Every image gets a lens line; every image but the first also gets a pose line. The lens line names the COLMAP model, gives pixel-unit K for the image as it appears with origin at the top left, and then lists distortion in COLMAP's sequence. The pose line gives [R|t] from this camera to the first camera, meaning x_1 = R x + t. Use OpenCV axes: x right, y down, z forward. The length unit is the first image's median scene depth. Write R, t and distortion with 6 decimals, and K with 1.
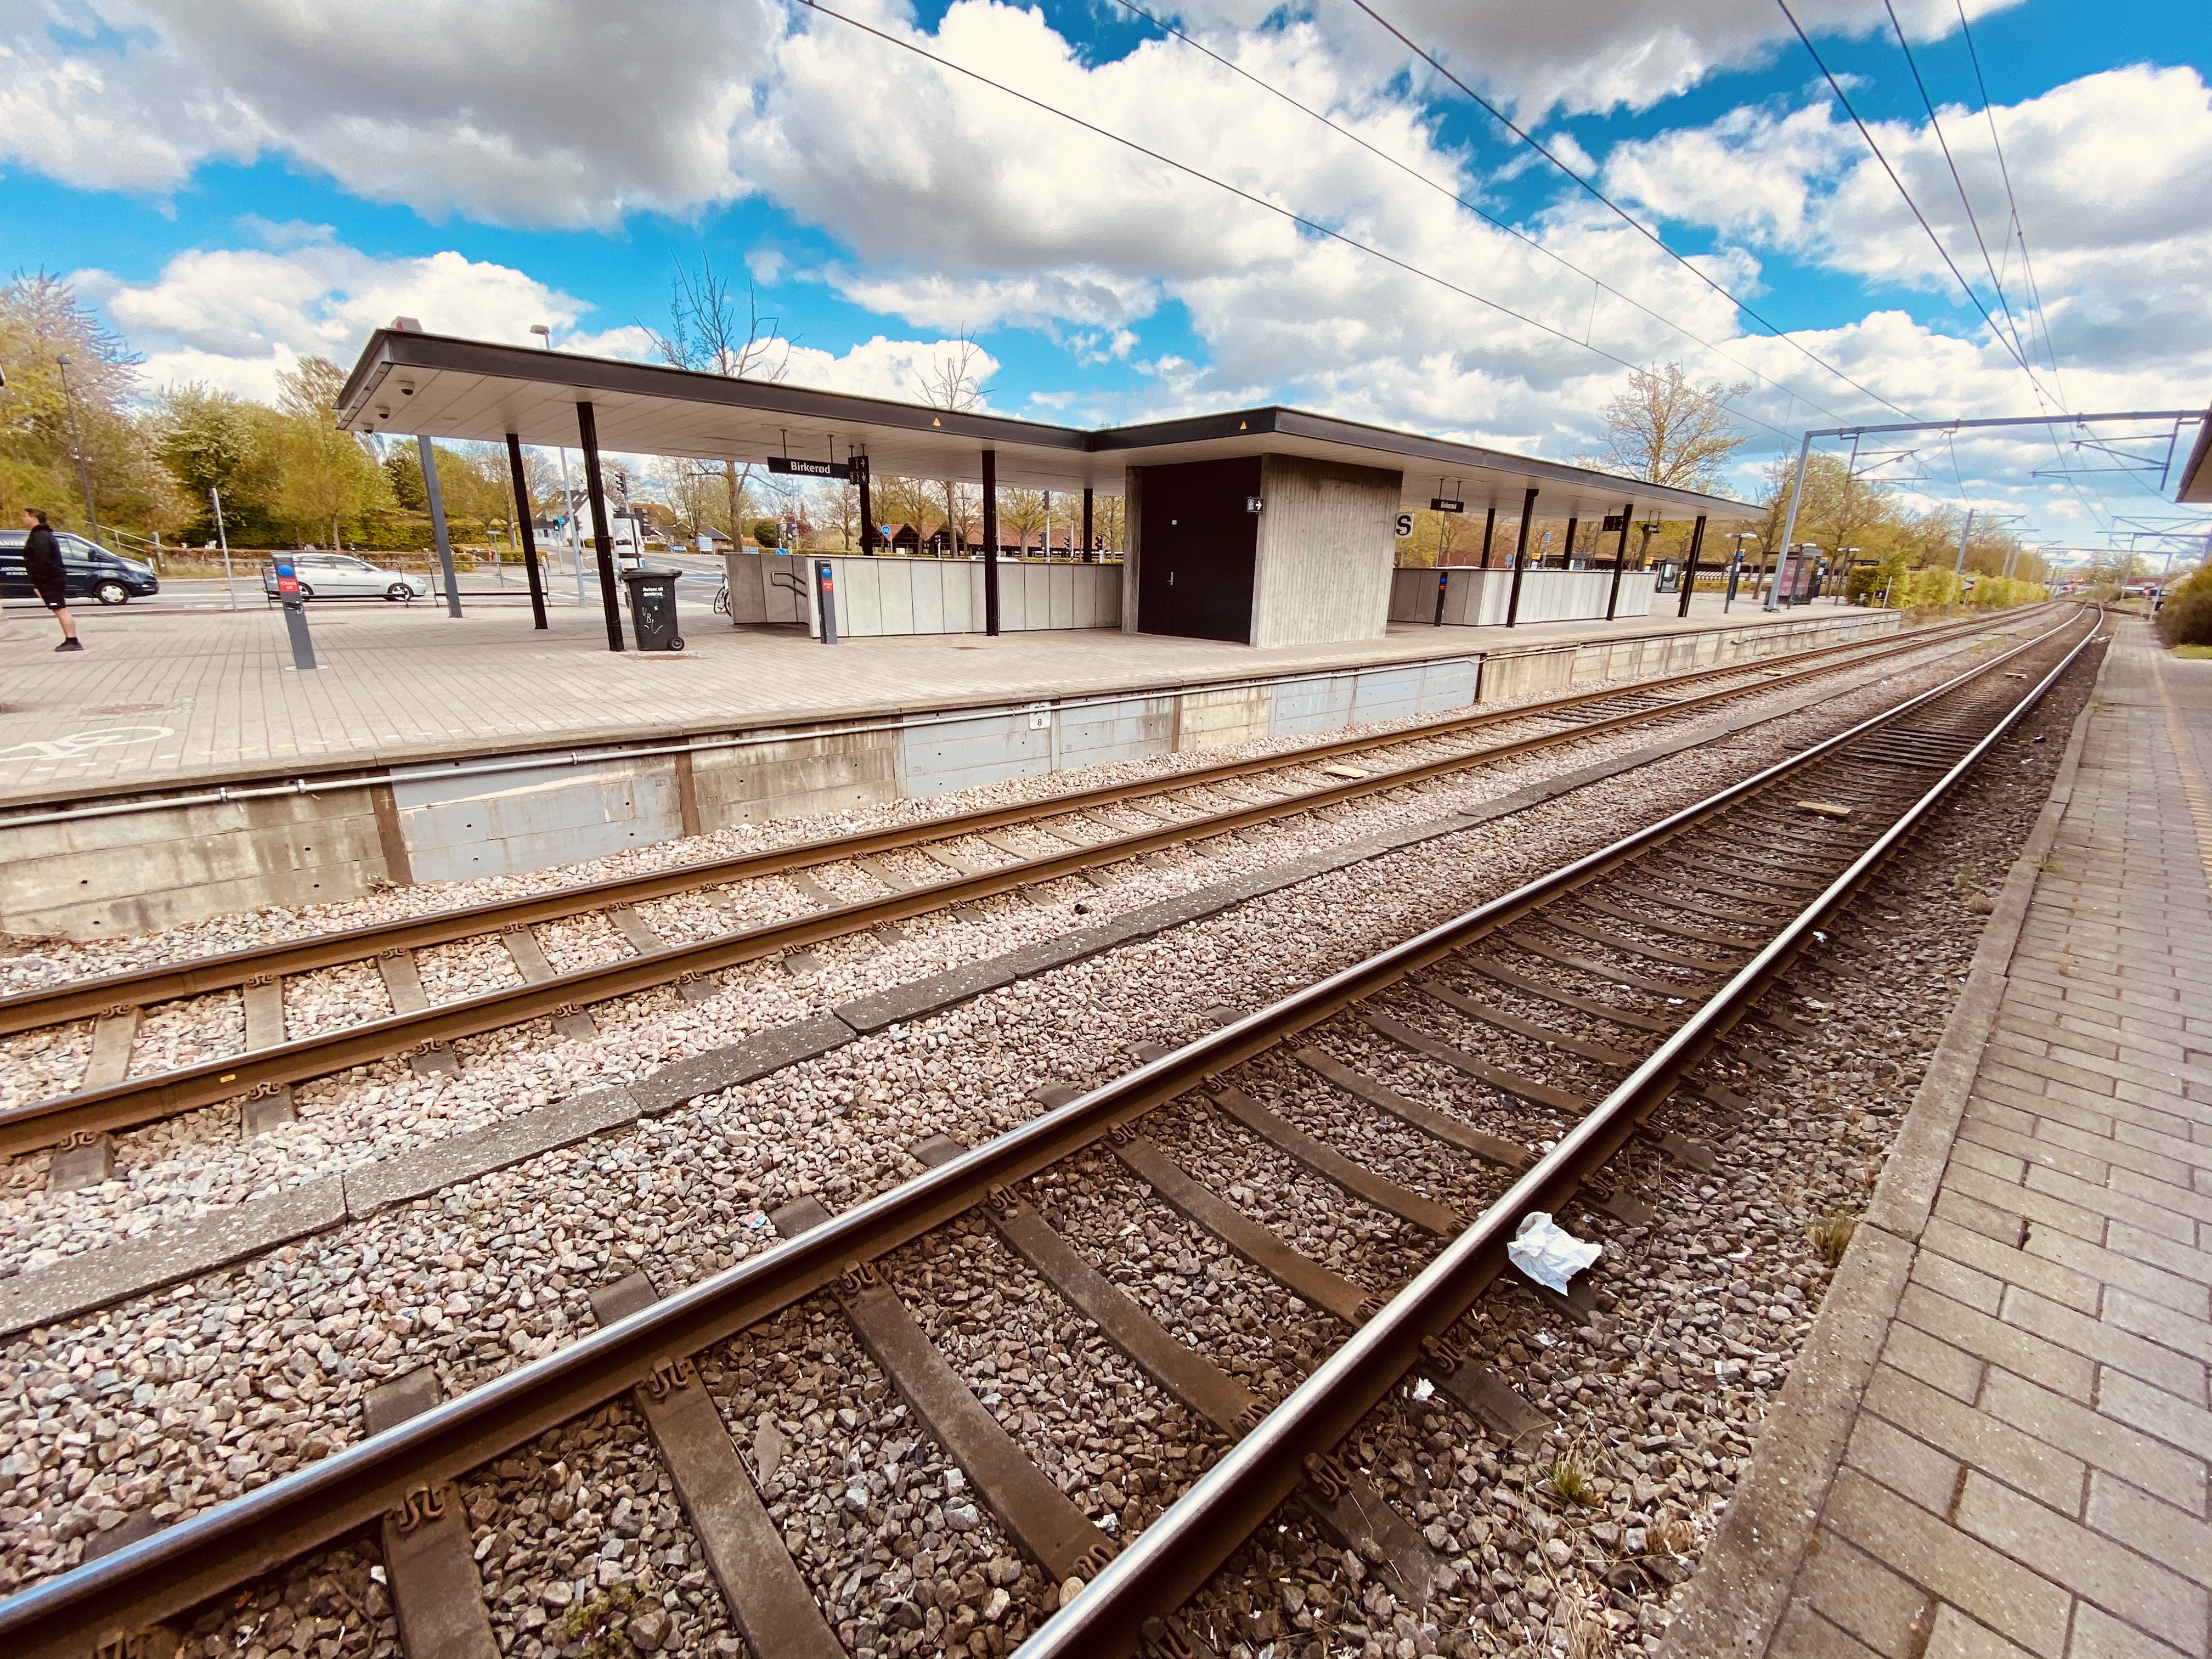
lens RADIAL K [[900.7, 0, 1109.2], [0, 900.7, 837.8], [0, 0, 1]] dist [0.002045, -0.012407]
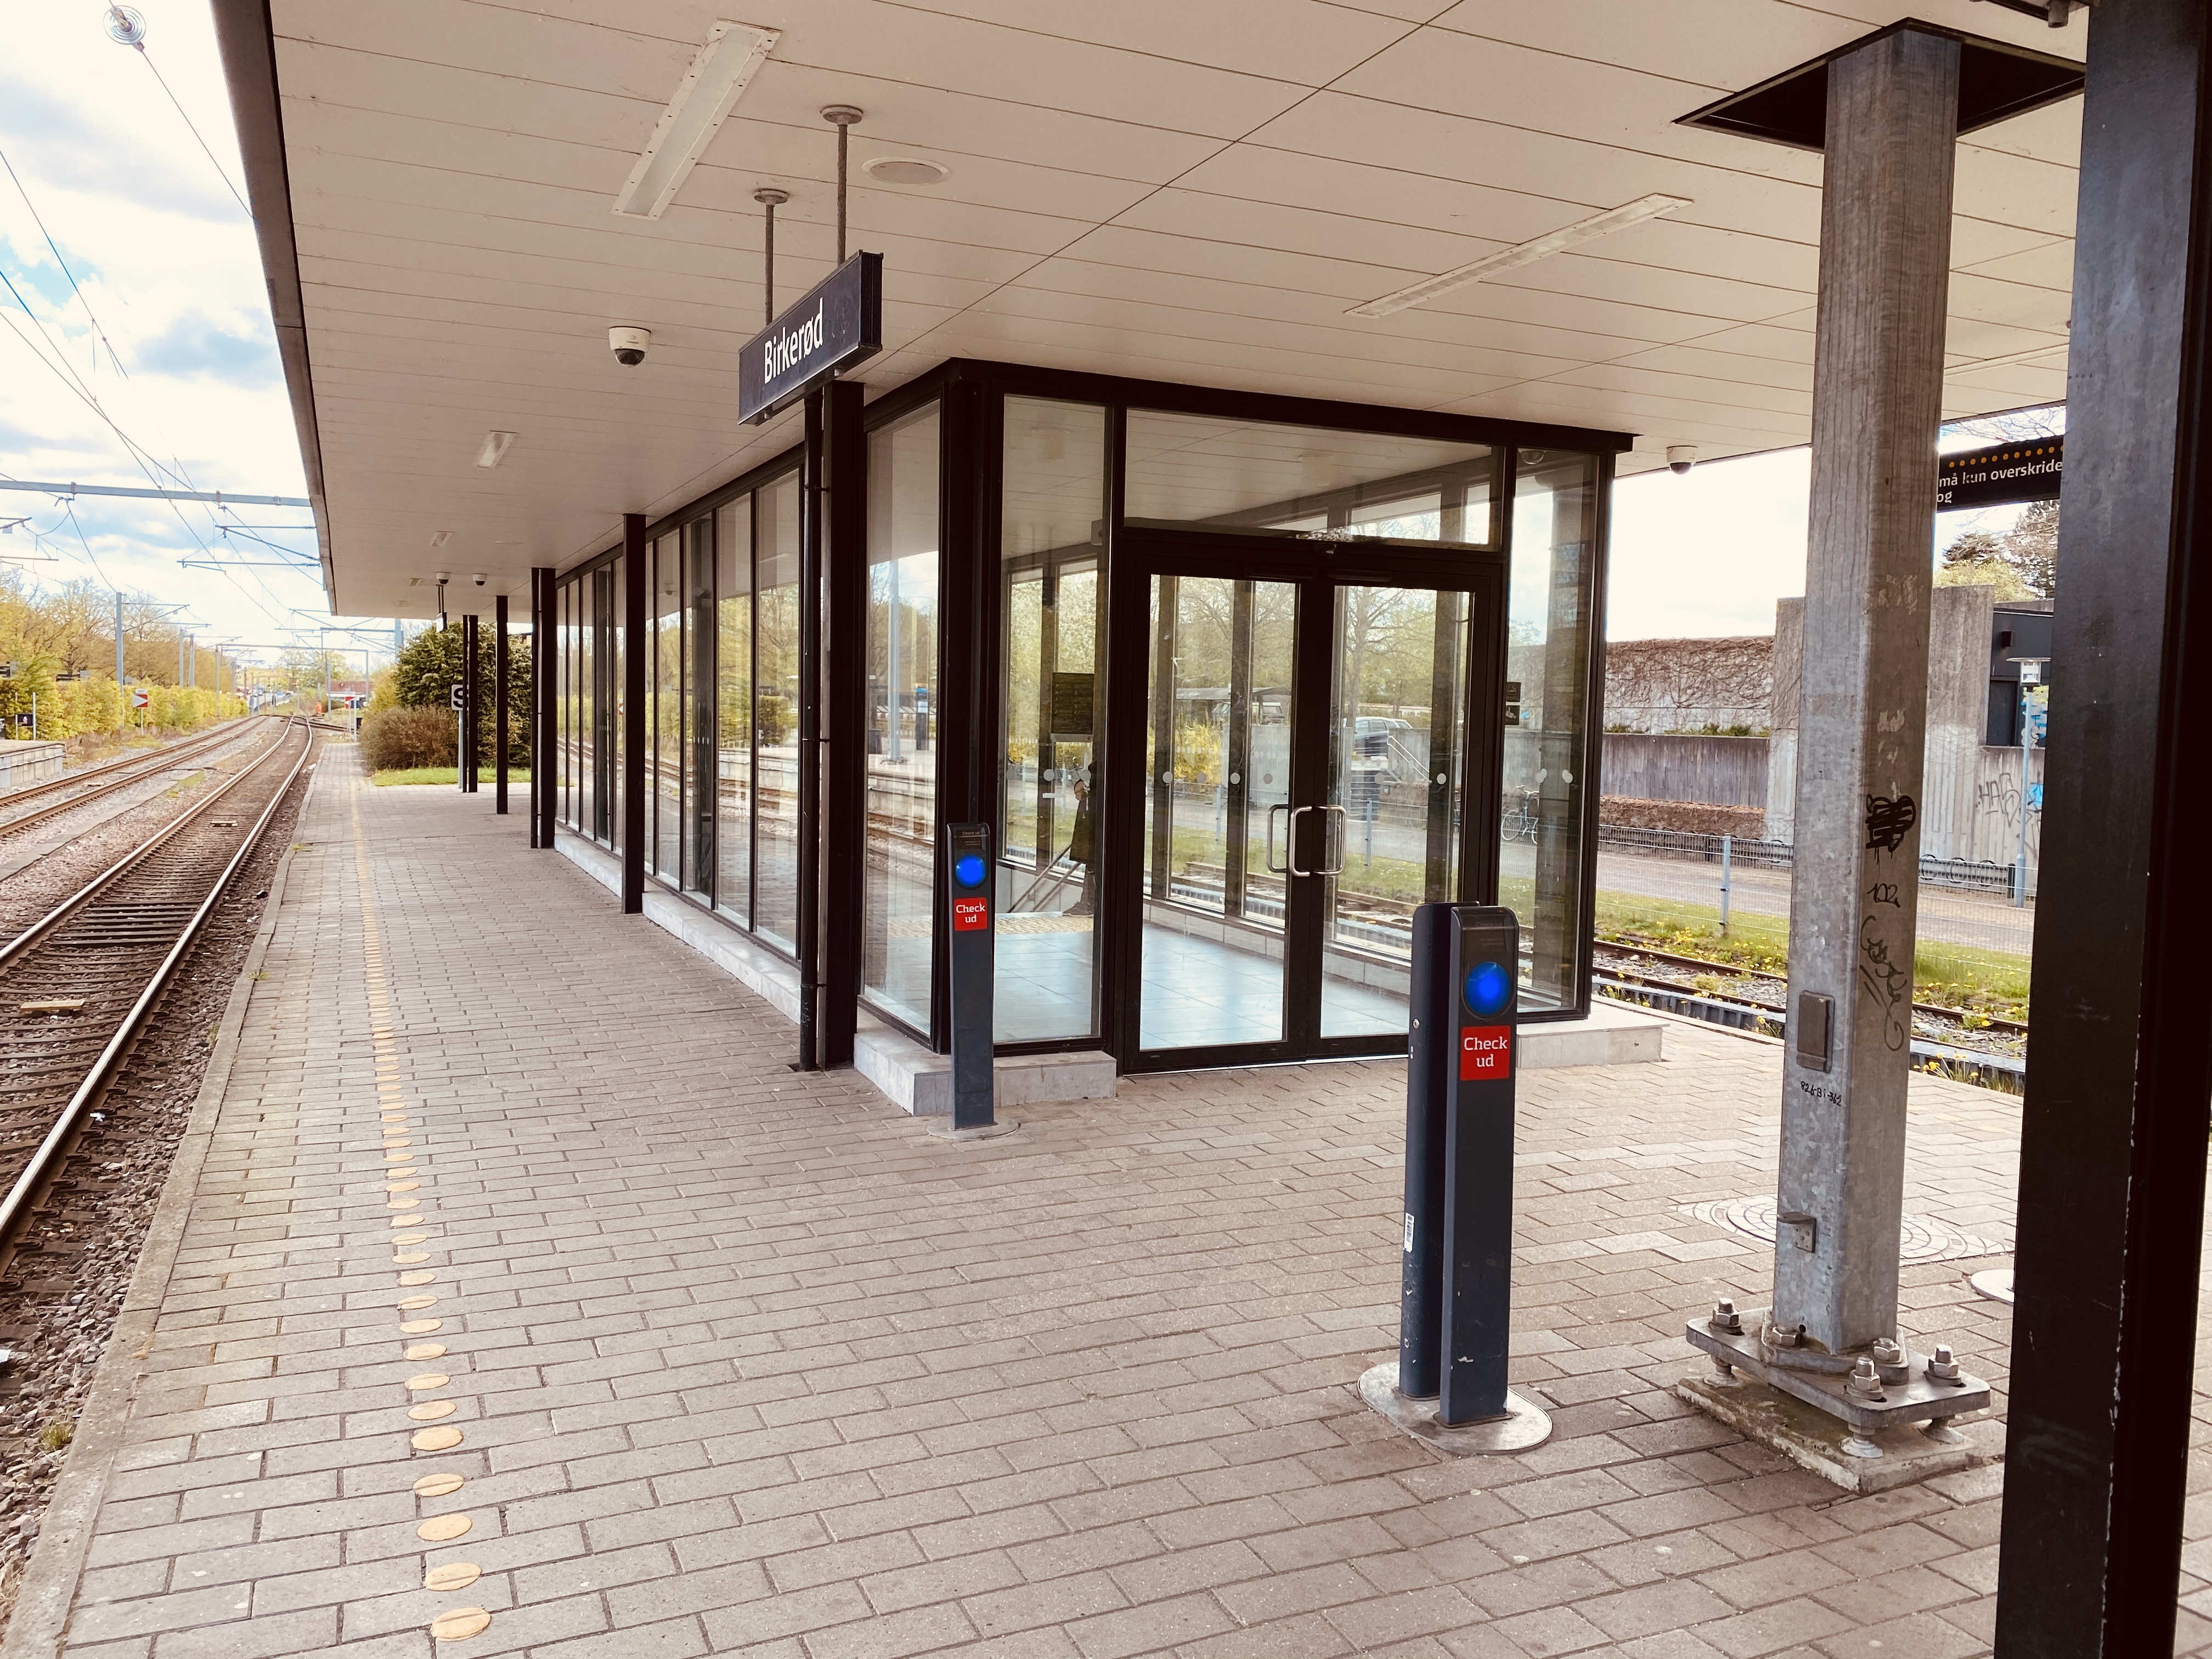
lens RADIAL K [[1701.2, 0, 1104.6], [0, 1701.2, 824.5], [0, 0, 1]] dist [0.020582, -0.034041]
pose [[0.304965, -0.075284, 0.949383, -0.265661], [0.262806, 0.964816, -0.007912, 0.054795], [-0.915385, 0.251917, 0.314021, -0.284228]]
